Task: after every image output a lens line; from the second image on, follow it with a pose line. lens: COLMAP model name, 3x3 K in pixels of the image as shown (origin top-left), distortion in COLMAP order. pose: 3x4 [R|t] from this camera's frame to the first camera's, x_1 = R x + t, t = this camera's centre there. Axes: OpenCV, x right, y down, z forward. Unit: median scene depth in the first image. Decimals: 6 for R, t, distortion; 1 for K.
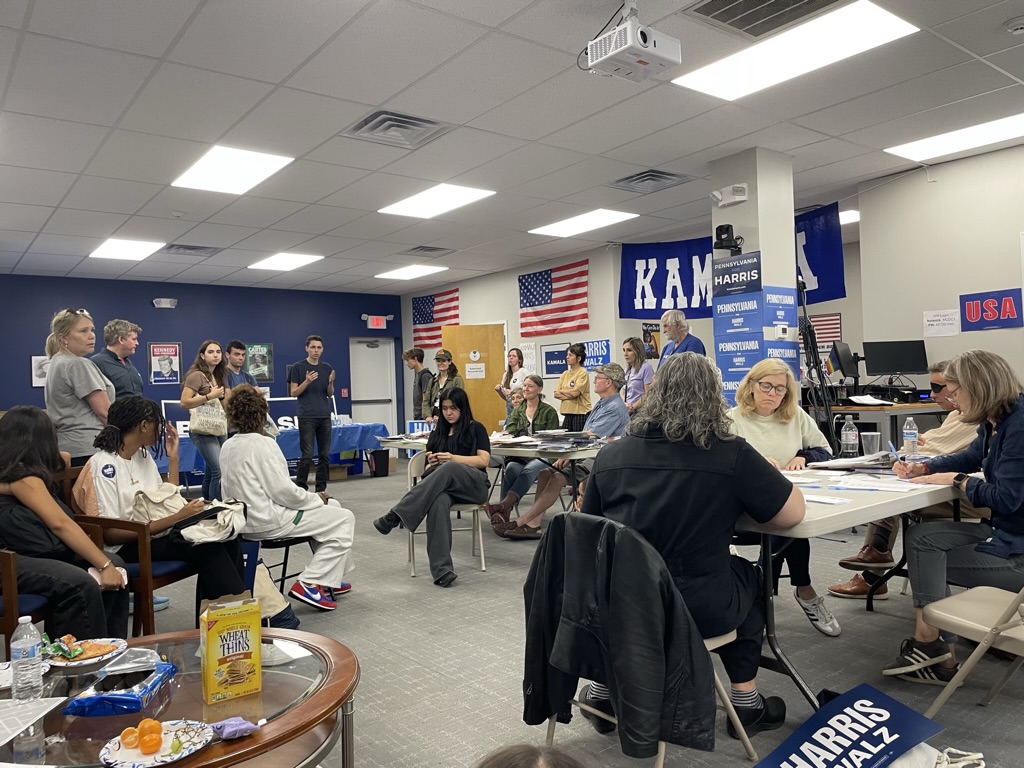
lens RADIAL K [[777.4, 0, 513.7], [0, 777.4, 385.5], [0, 0, 1]] dist [0.072375, -0.095314]
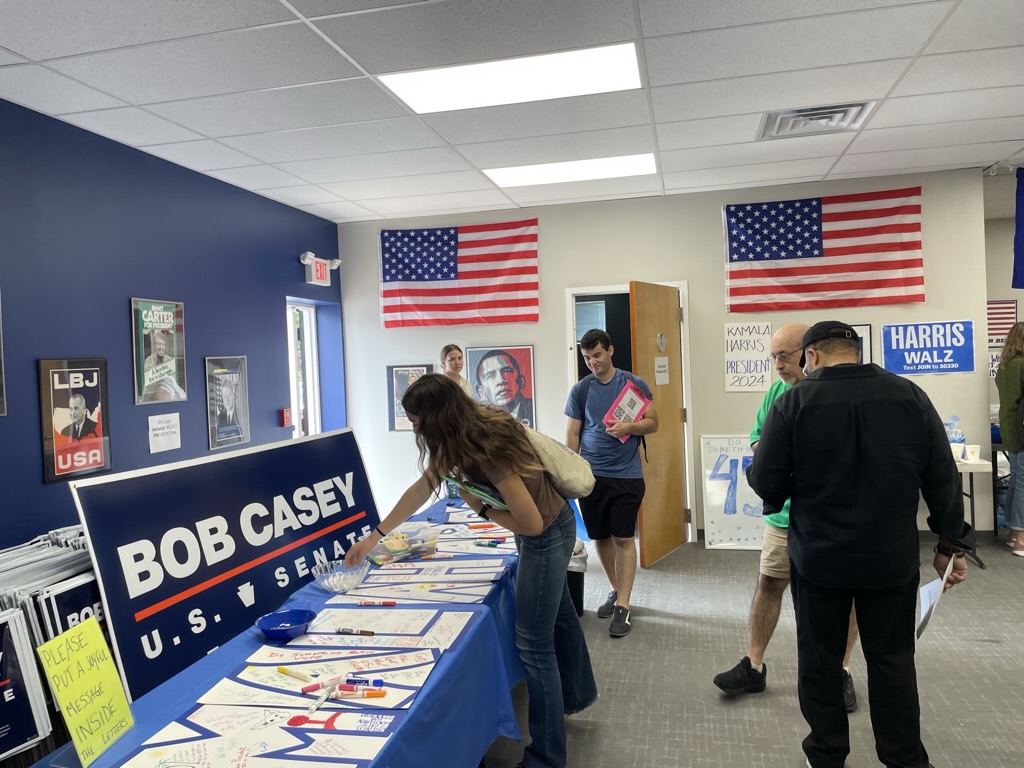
lens RADIAL K [[777.4, 0, 502.6], [0, 777.4, 375.7], [0, 0, 1]] dist [0.072375, -0.095314]
pose [[0.769878, -0.011364, 0.638090, -0.594781], [0.010608, 0.999931, 0.005009, -0.024389], [-0.638103, 0.002912, 0.769945, 0.804076]]
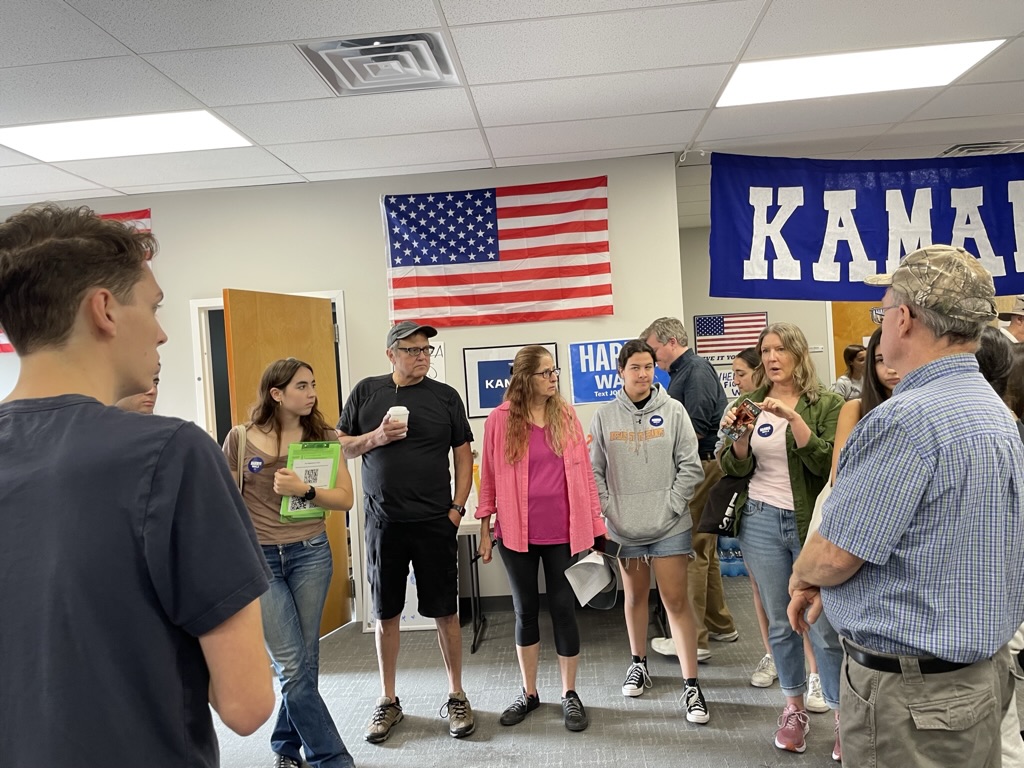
lens RADIAL K [[777.4, 0, 512.0], [0, 777.4, 389.2], [0, 0, 1]] dist [0.072375, -0.095314]
pose [[0.657952, -0.025523, 0.752627, -0.356220], [0.036884, 0.999318, 0.001645, -0.030804], [-0.752156, 0.026677, 0.658445, 0.783495]]
